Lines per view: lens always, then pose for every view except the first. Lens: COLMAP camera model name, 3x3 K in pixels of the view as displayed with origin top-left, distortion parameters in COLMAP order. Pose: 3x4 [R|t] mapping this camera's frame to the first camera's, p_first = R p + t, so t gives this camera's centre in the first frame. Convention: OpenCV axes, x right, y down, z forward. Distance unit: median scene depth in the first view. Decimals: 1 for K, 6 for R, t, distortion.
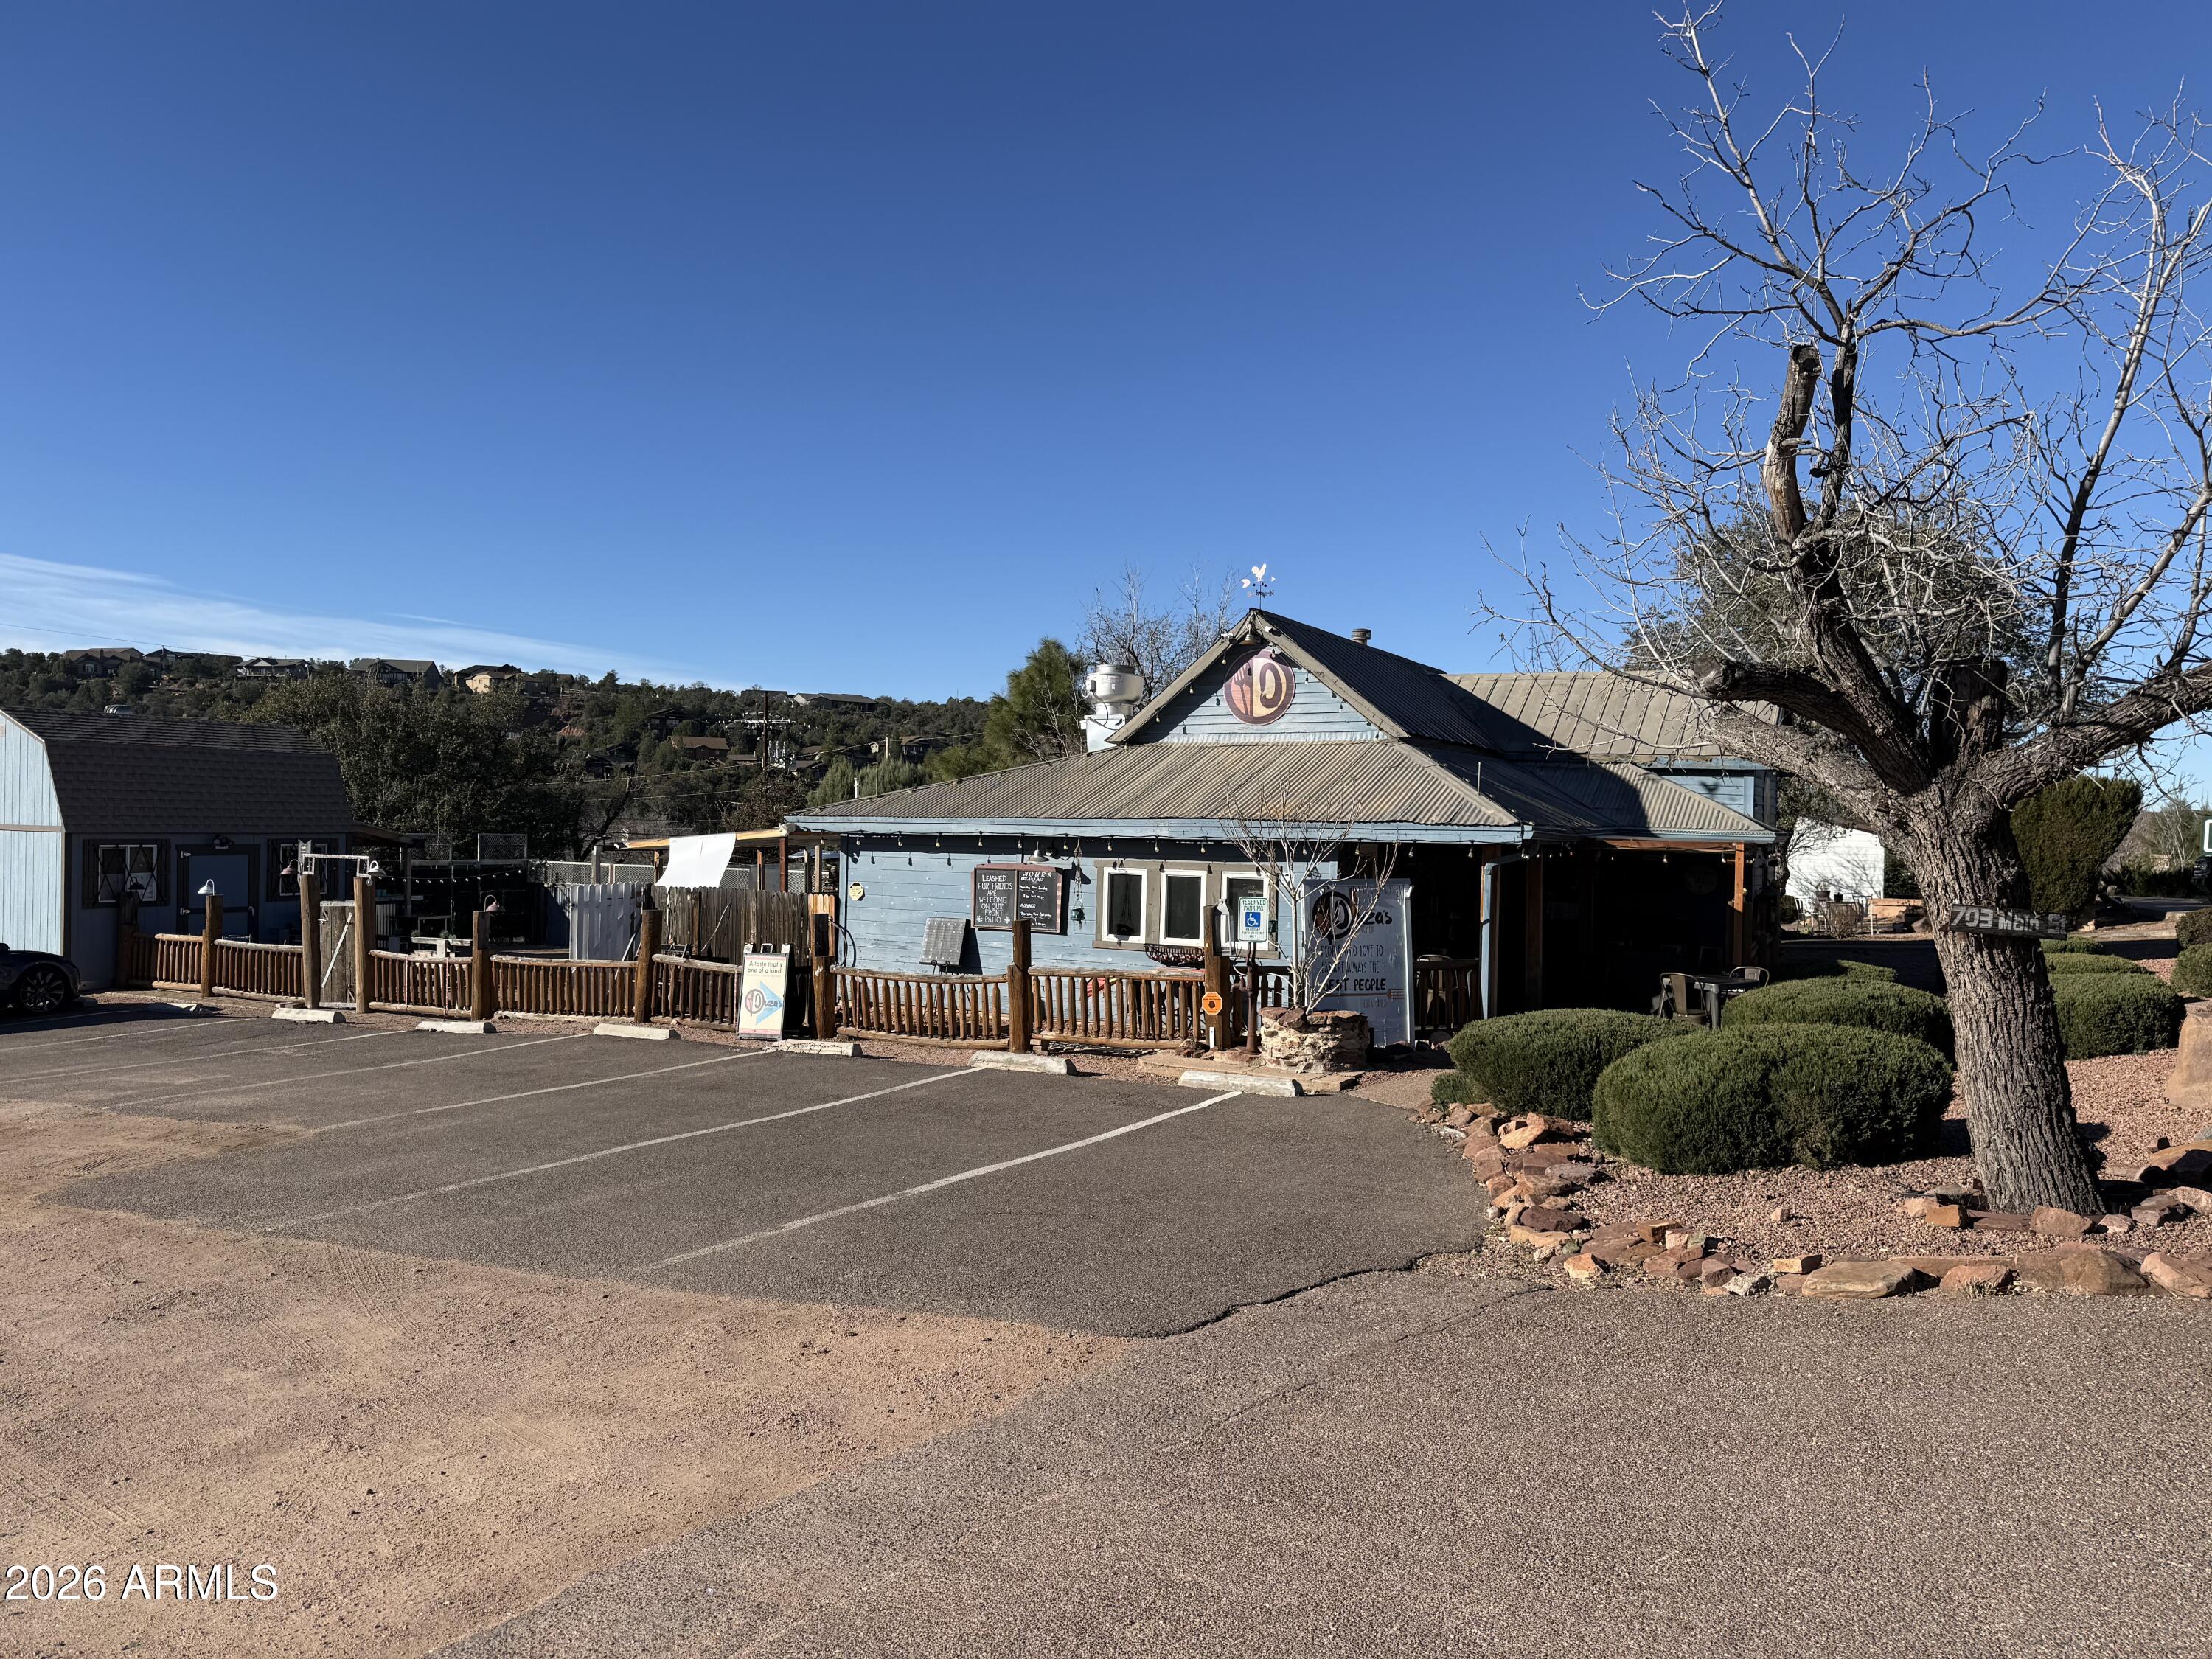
lens RADIAL K [[1543.5, 0, 1091.8], [0, 1543.5, 826.8], [0, 0, 1]] dist [0.045762, -0.073675]
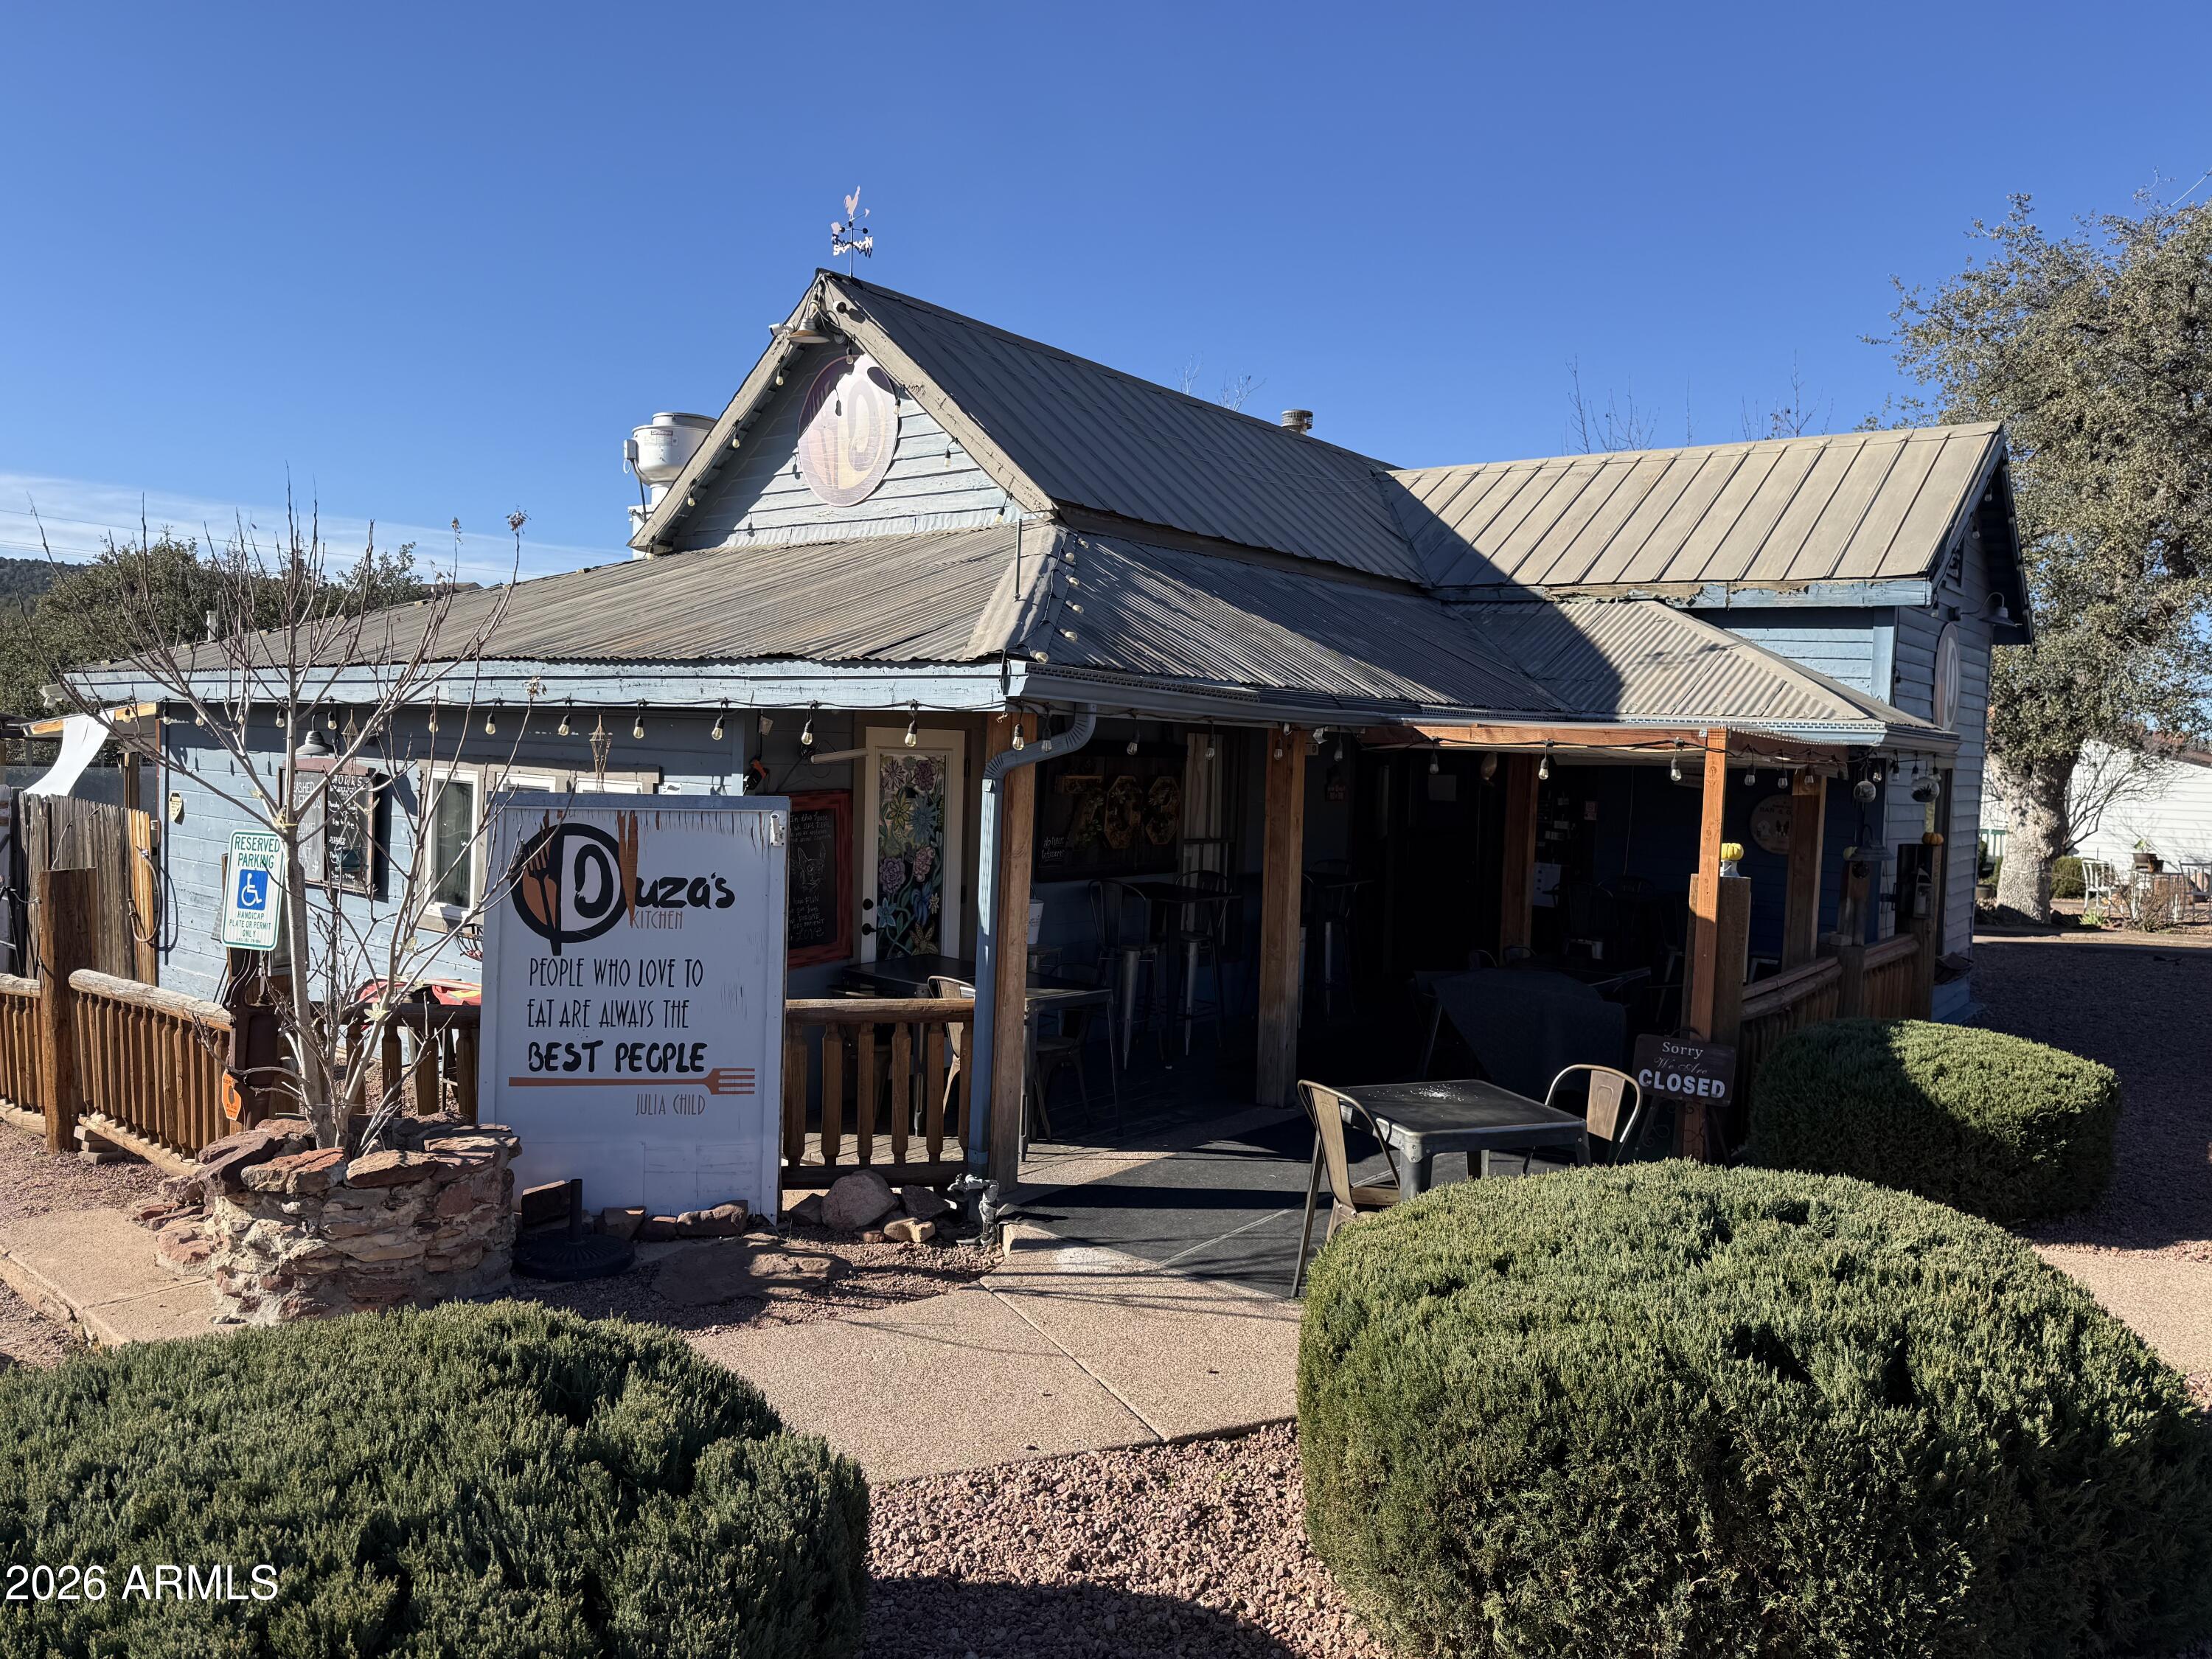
lens RADIAL K [[1558.9, 0, 1106.0], [0, 1558.9, 829.5], [0, 0, 1]] dist [0.031973, -0.039269]
pose [[0.984507, 0.024949, -0.173559, 0.293270], [-0.017295, 0.998816, 0.045473, 0.017845], [0.174488, -0.041767, 0.983773, 0.501691]]
